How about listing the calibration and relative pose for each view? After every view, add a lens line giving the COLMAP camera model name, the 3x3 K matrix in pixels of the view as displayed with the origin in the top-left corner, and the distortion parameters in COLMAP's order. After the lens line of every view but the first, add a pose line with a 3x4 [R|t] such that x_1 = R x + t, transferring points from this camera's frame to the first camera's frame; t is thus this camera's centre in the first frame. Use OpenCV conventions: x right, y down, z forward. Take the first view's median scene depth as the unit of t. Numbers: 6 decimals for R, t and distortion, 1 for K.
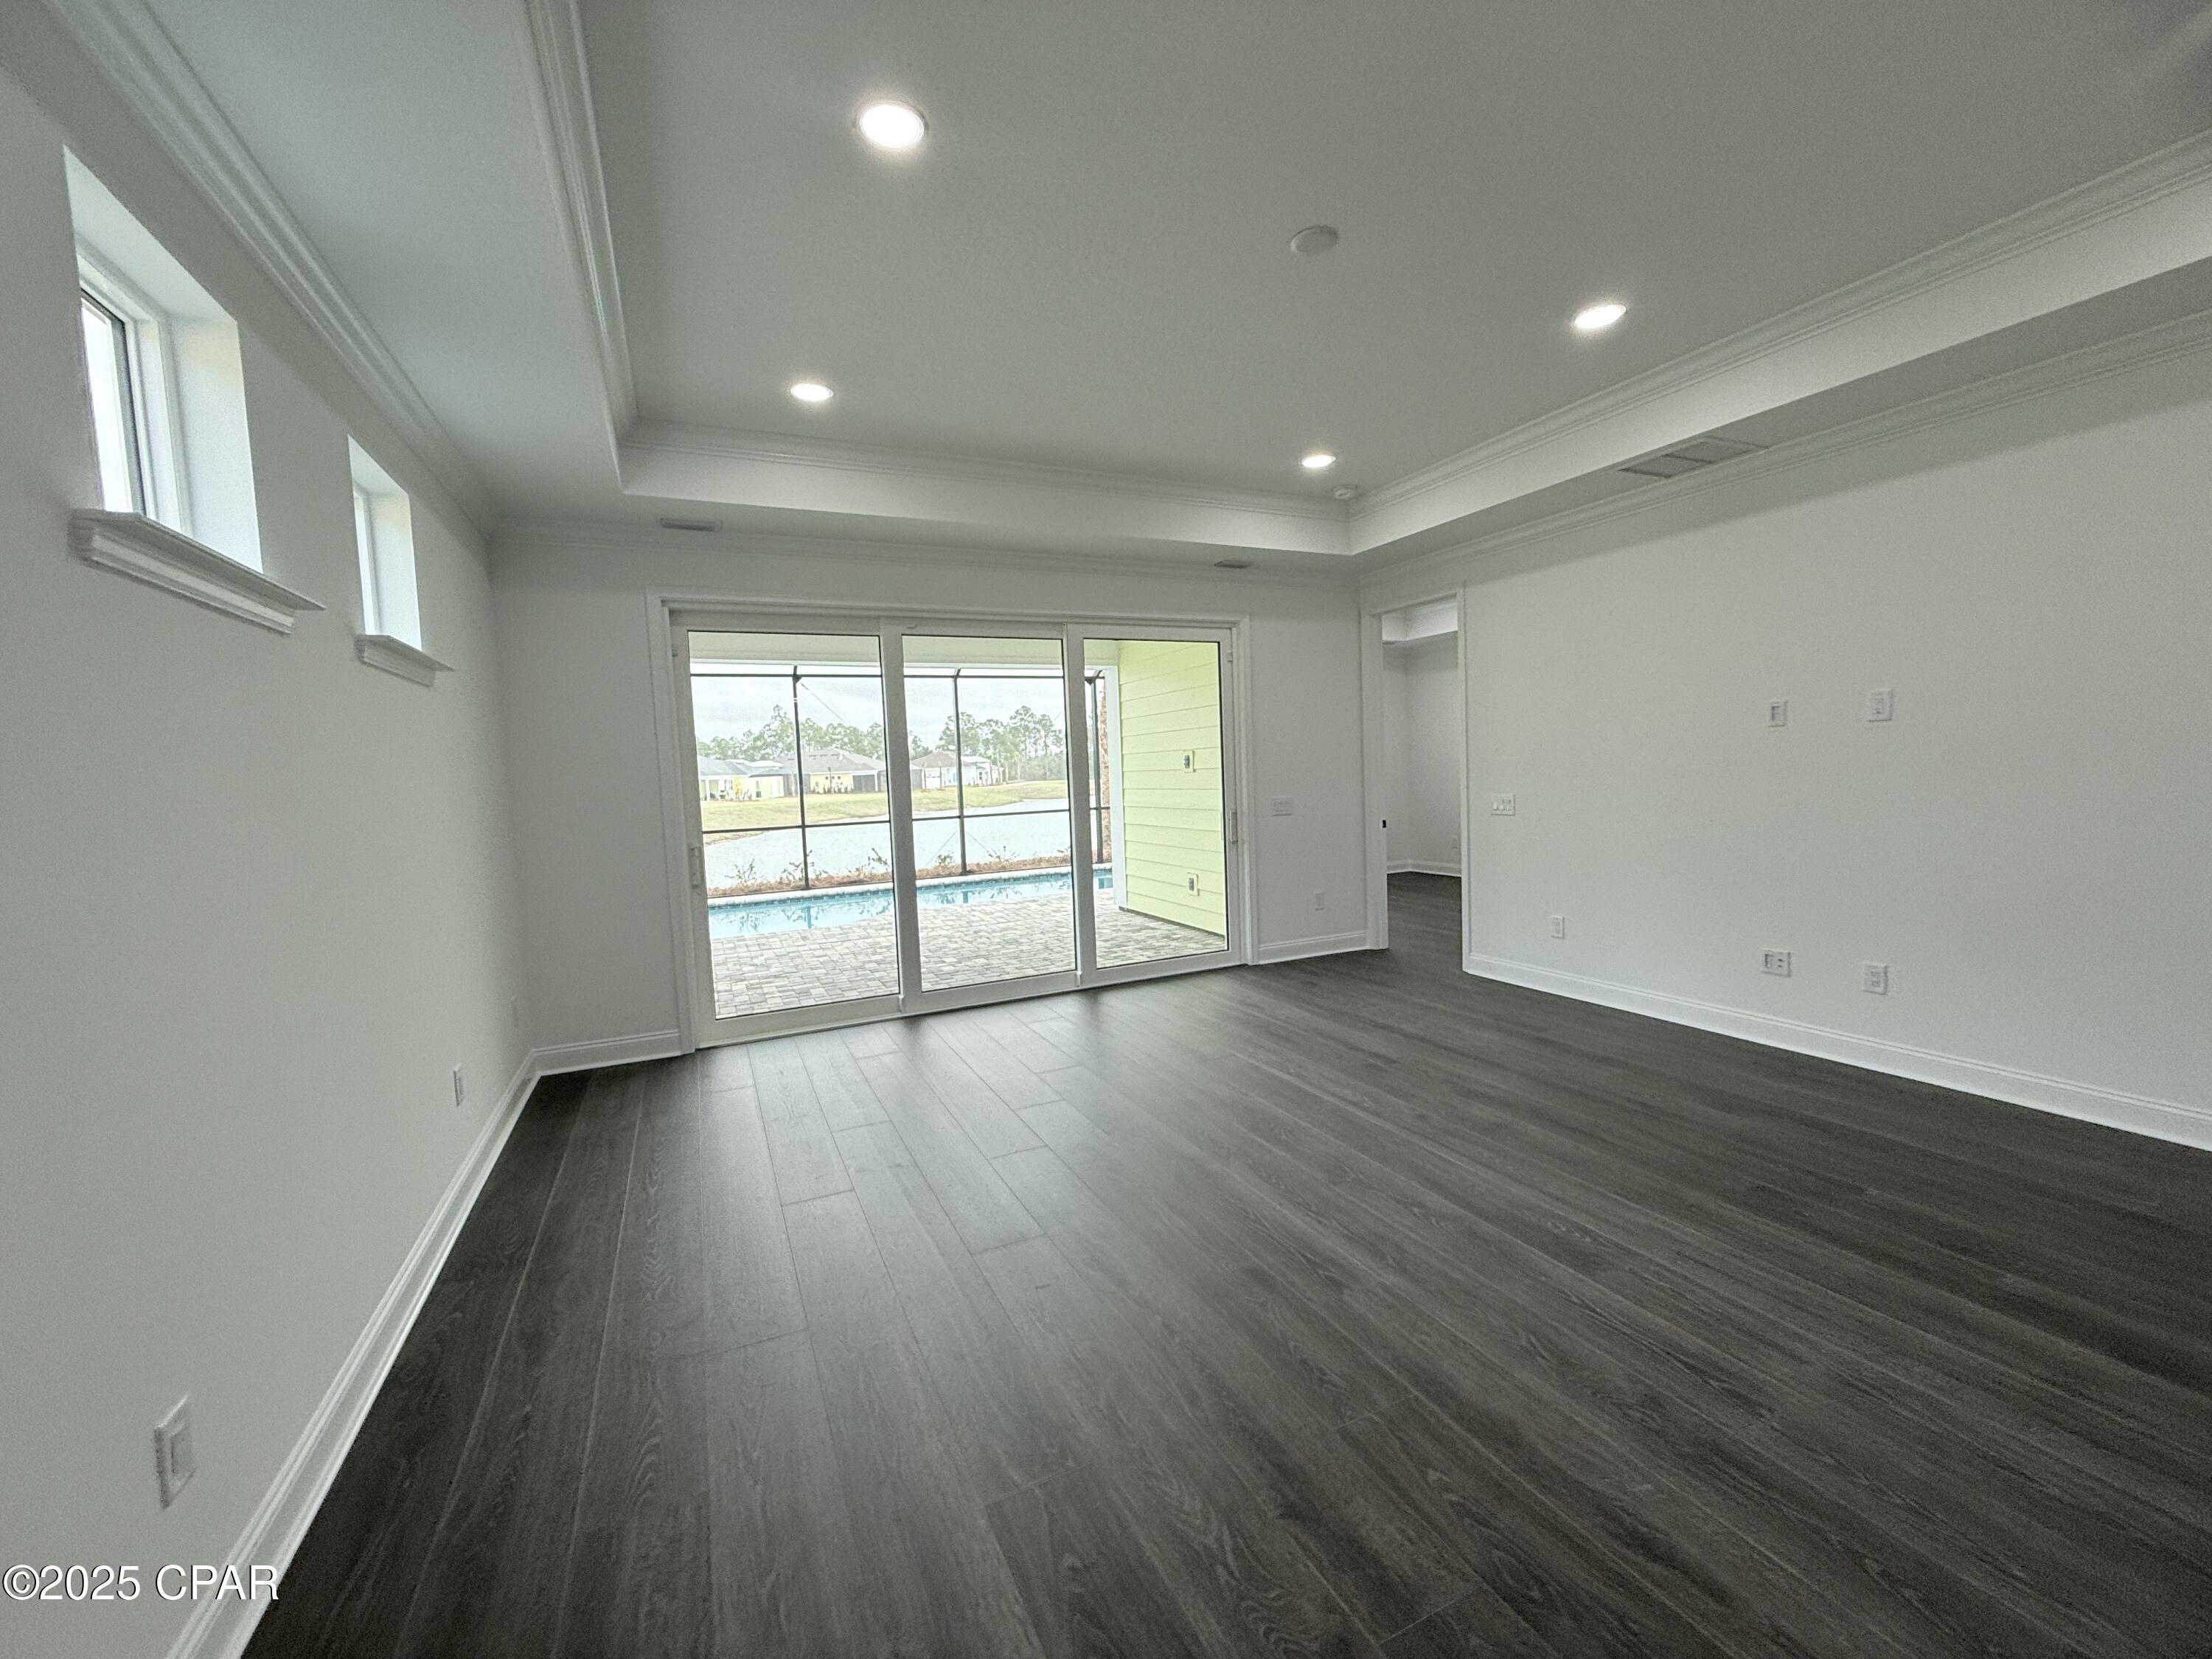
lens RADIAL K [[883.9, 0, 1102.2], [0, 883.9, 824.7], [0, 0, 1]] dist [0.001918, 0.000199]
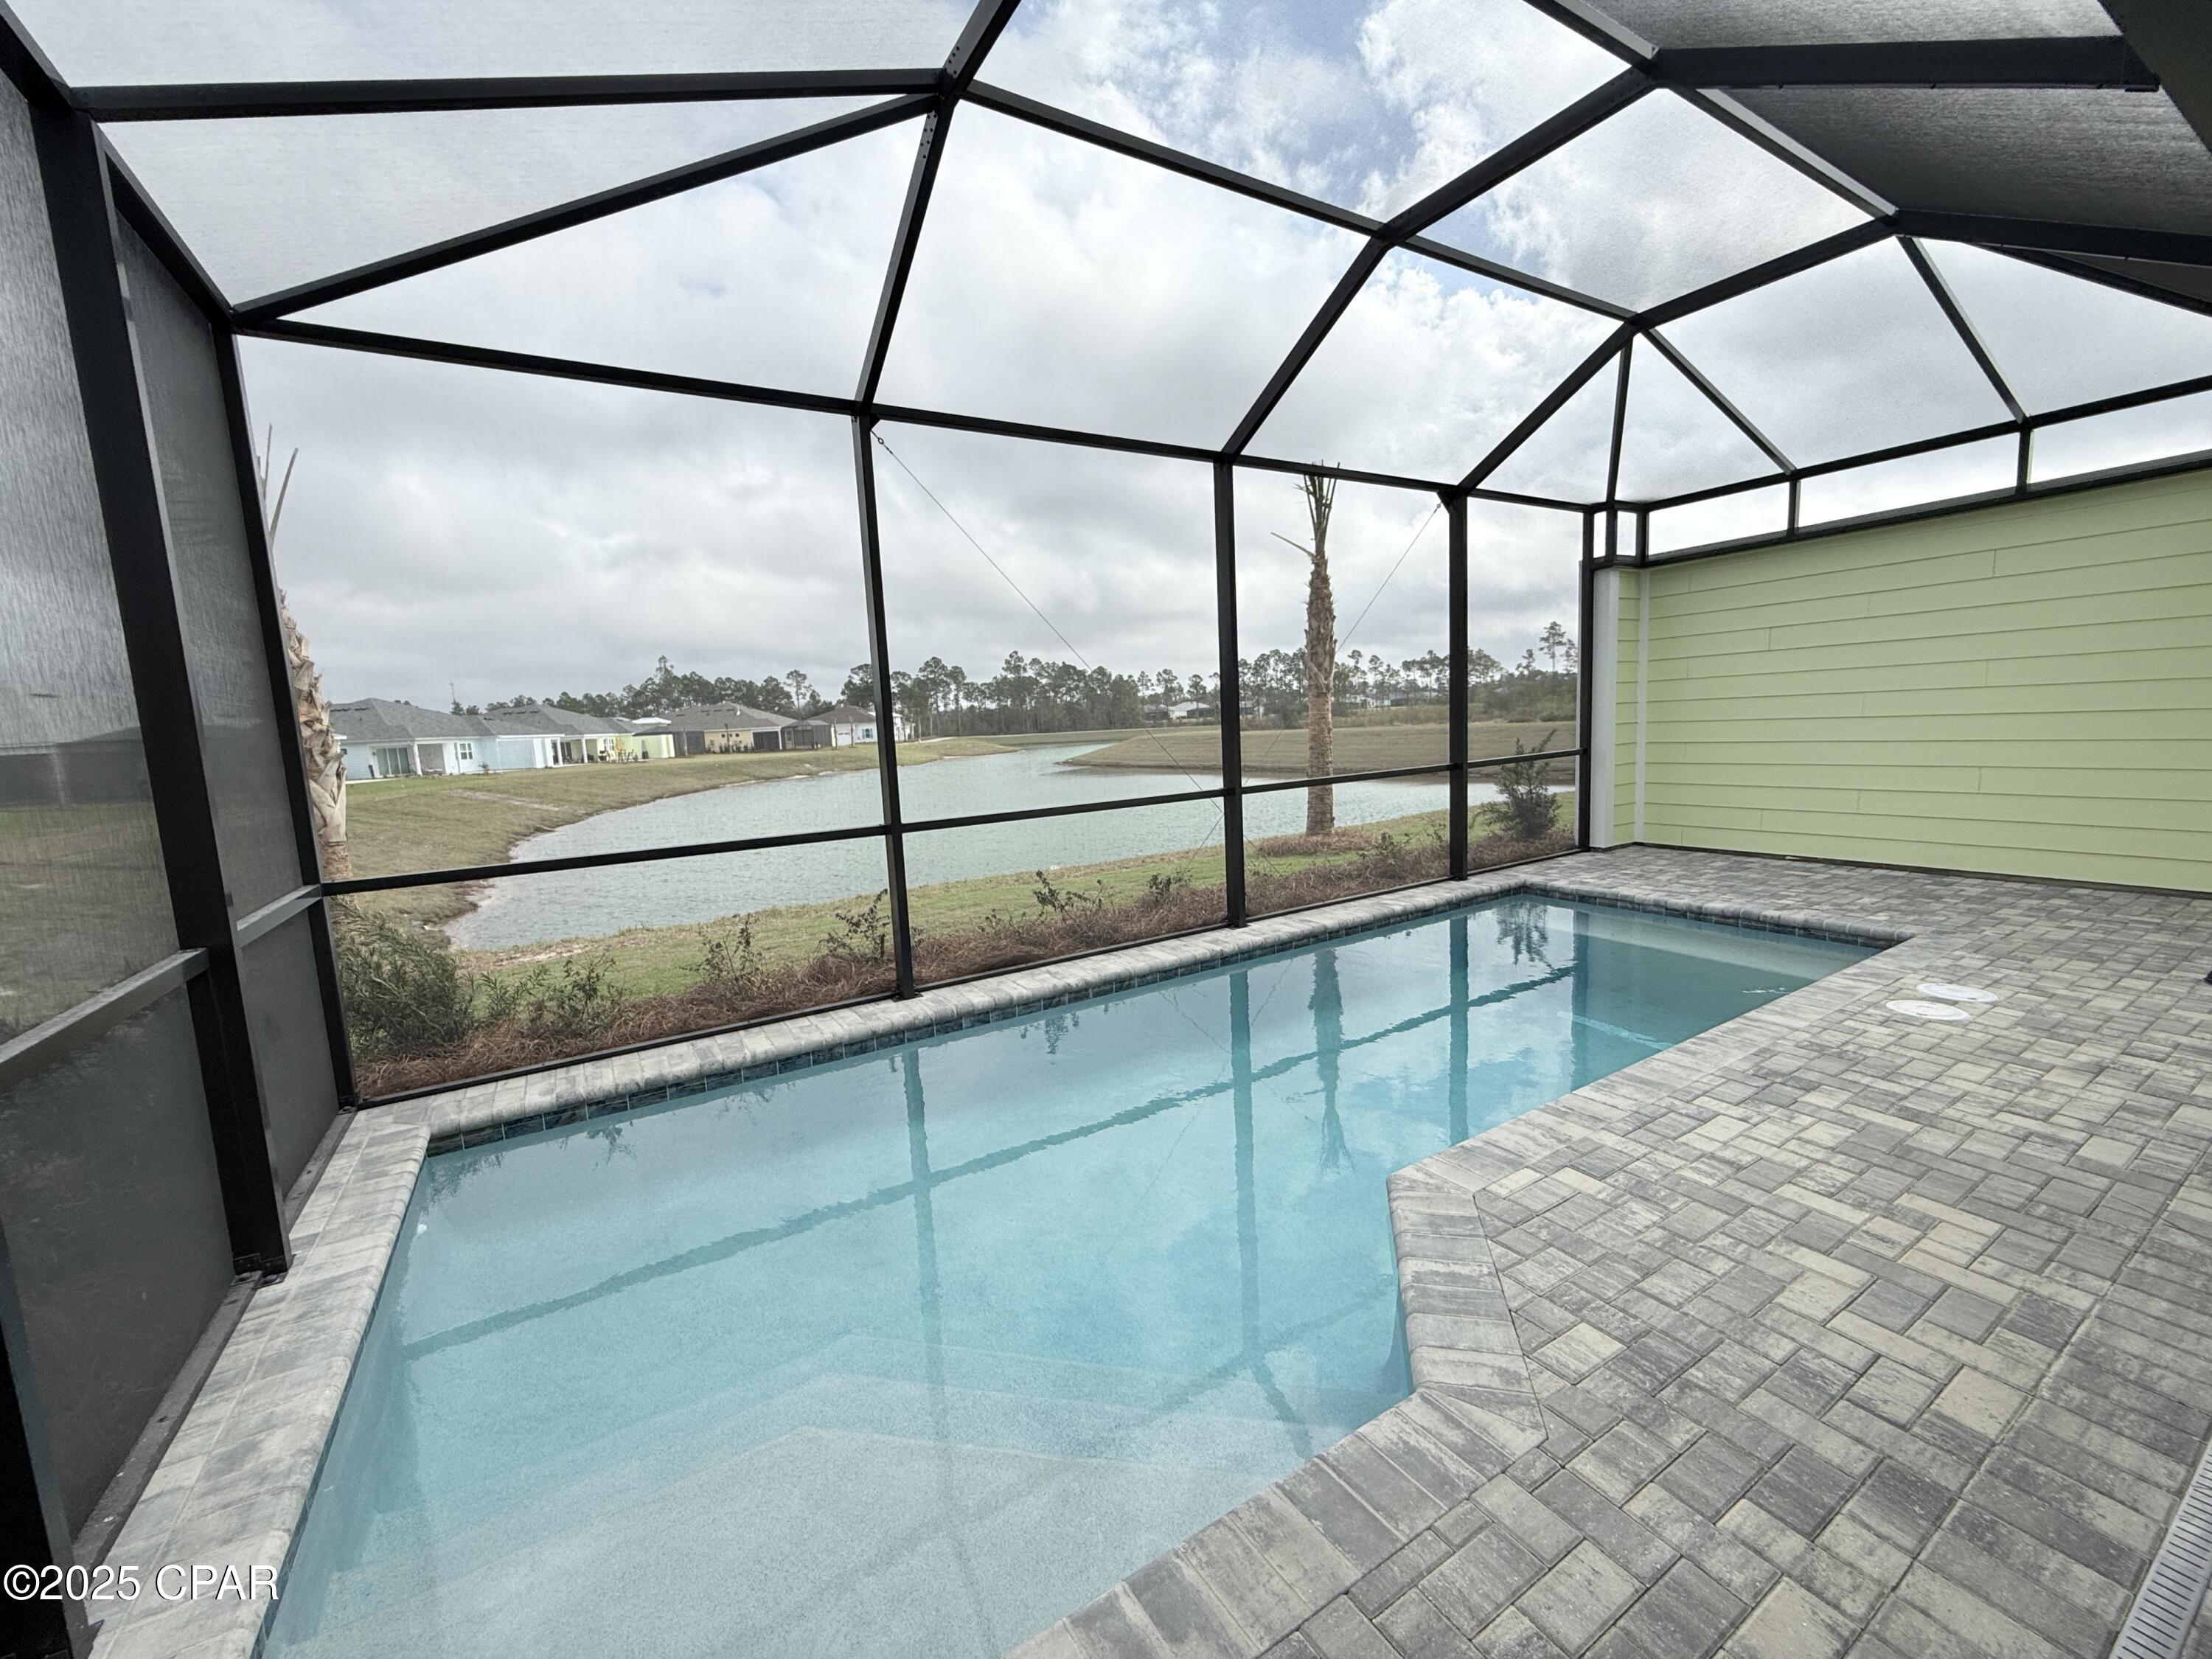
lens RADIAL K [[883.9, 0, 1102.2], [0, 883.9, 824.7], [0, 0, 1]] dist [0.001918, 0.000199]
pose [[0.993885, -0.022794, 0.108047, -0.306123], [0.017345, 0.998543, 0.051101, -0.017977], [-0.109054, -0.048914, 0.992832, 0.654866]]
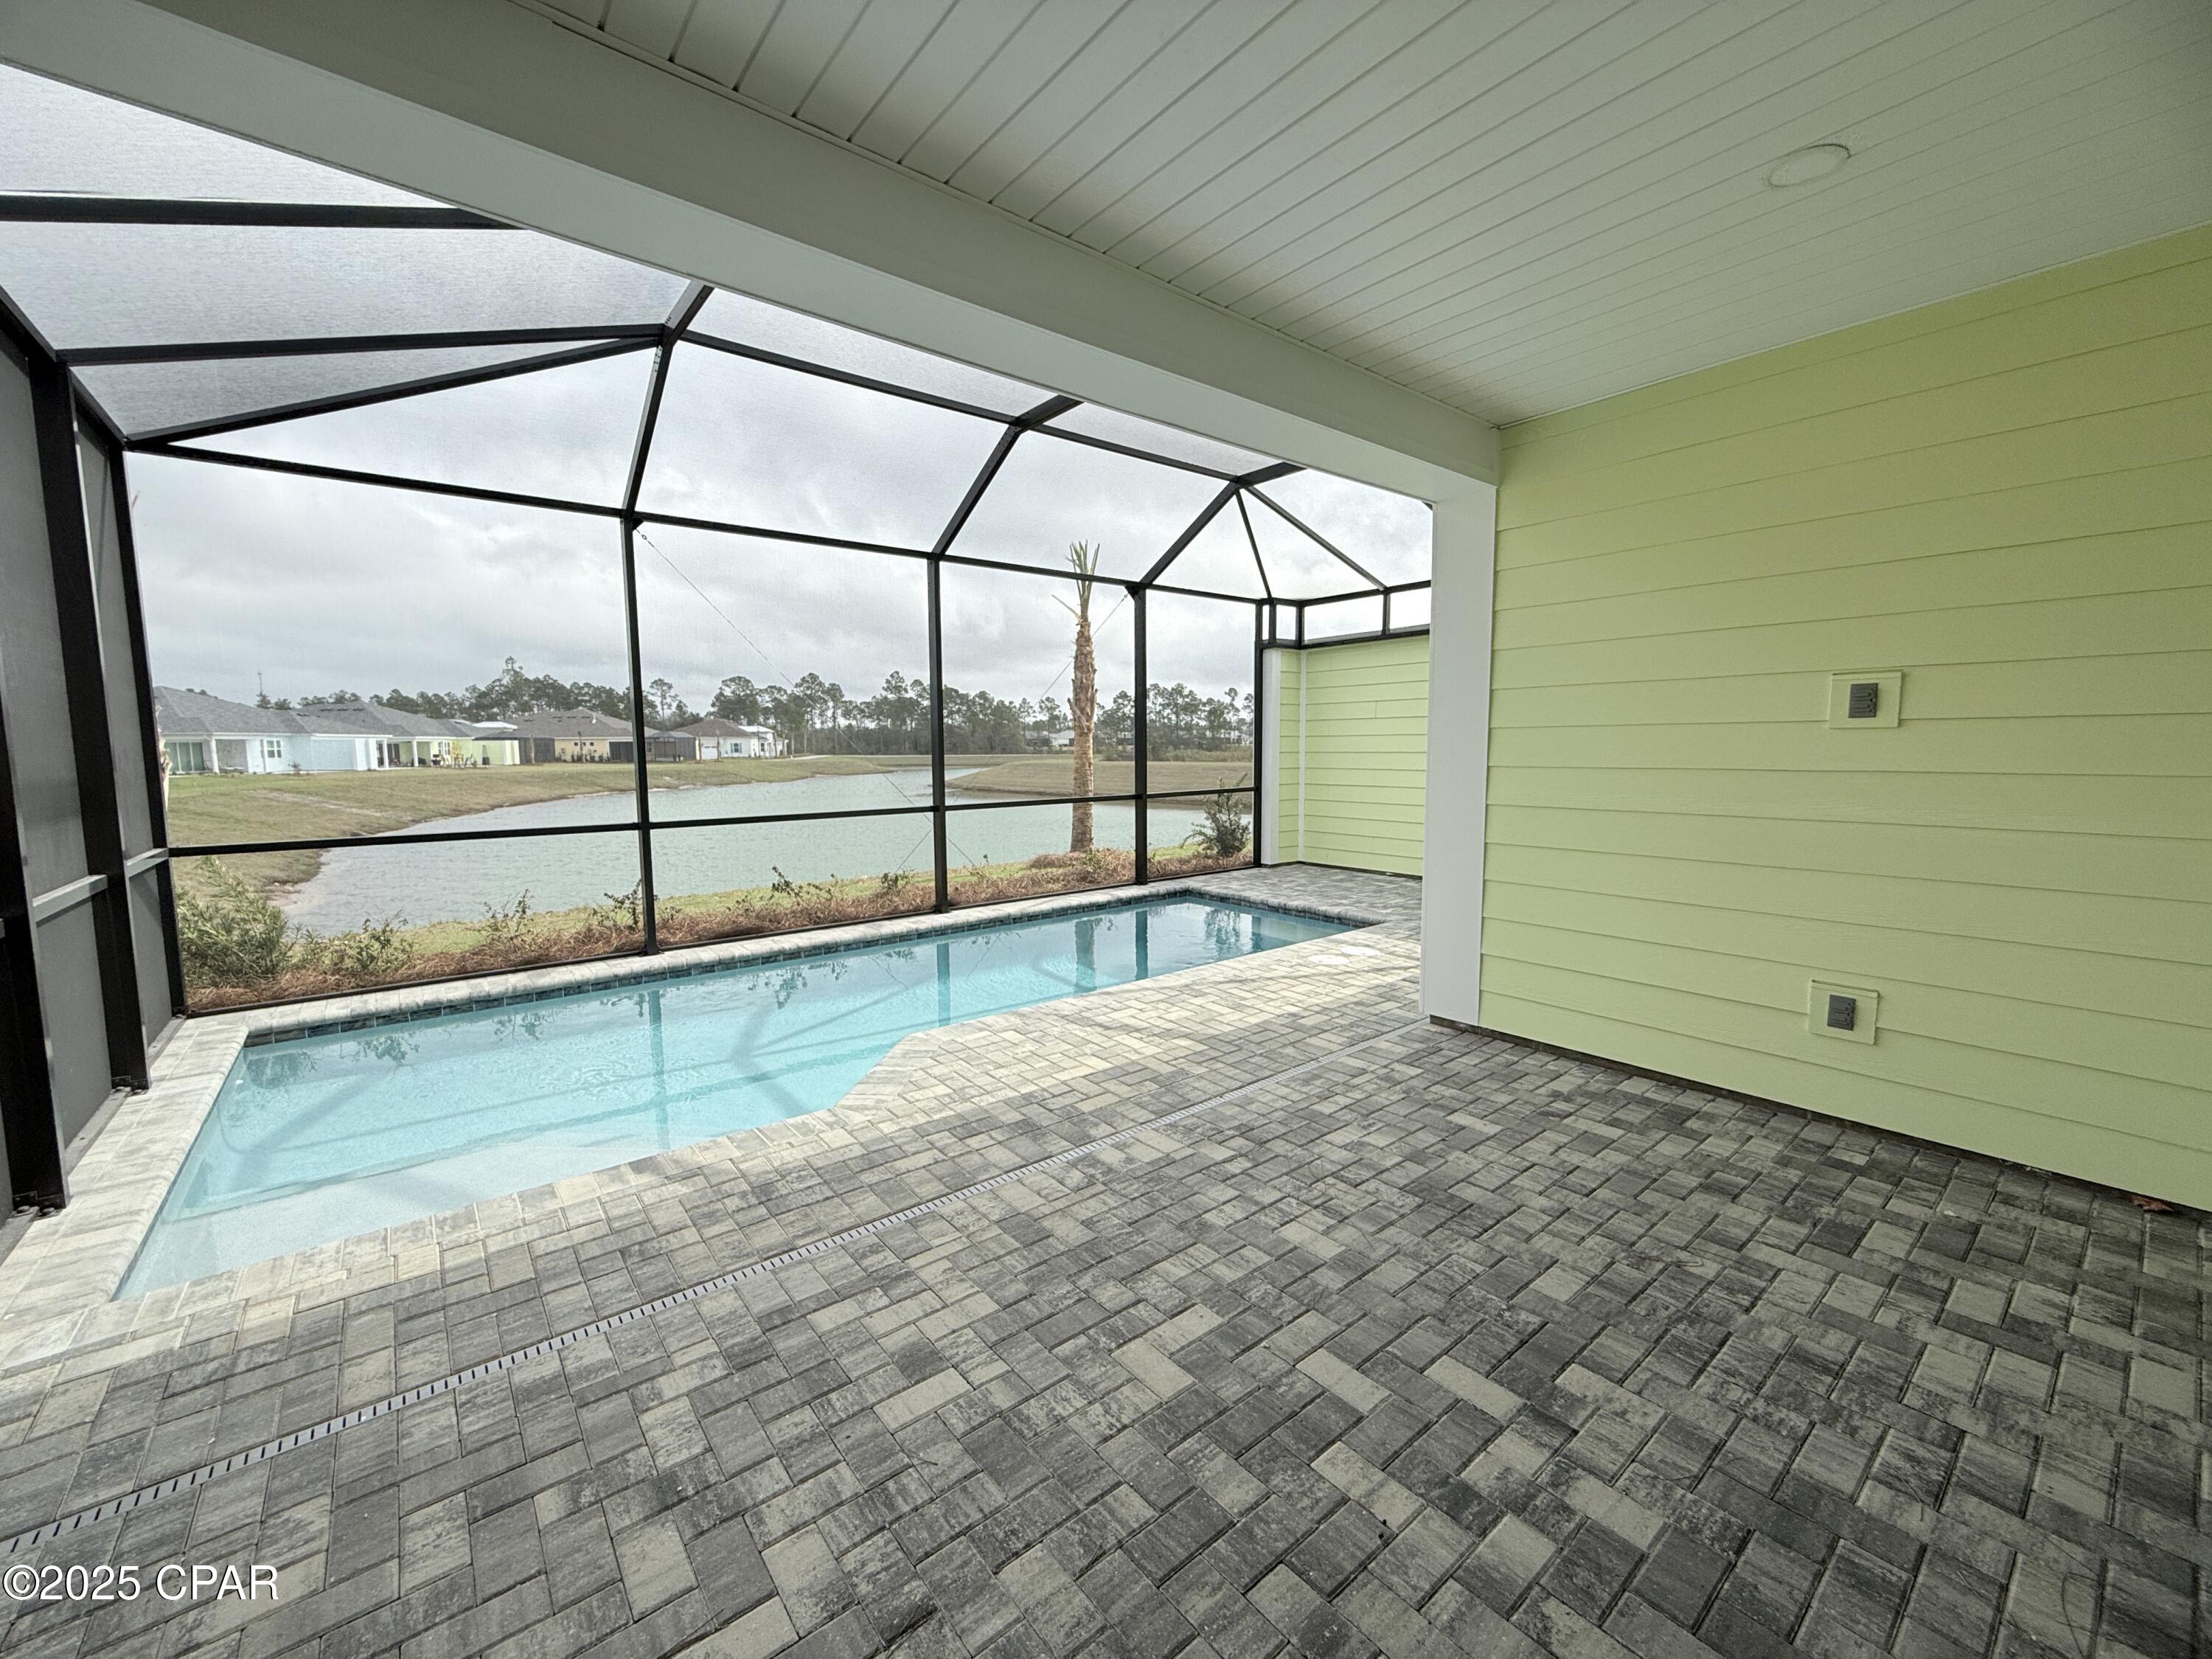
lens RADIAL K [[883.9, 0, 1102.2], [0, 883.9, 824.7], [0, 0, 1]] dist [0.001918, 0.000199]
pose [[0.971168, 0.010839, 0.238151, -0.219228], [-0.016386, 0.999638, 0.021322, -0.013833], [-0.237834, -0.024609, 0.970994, 0.487604]]
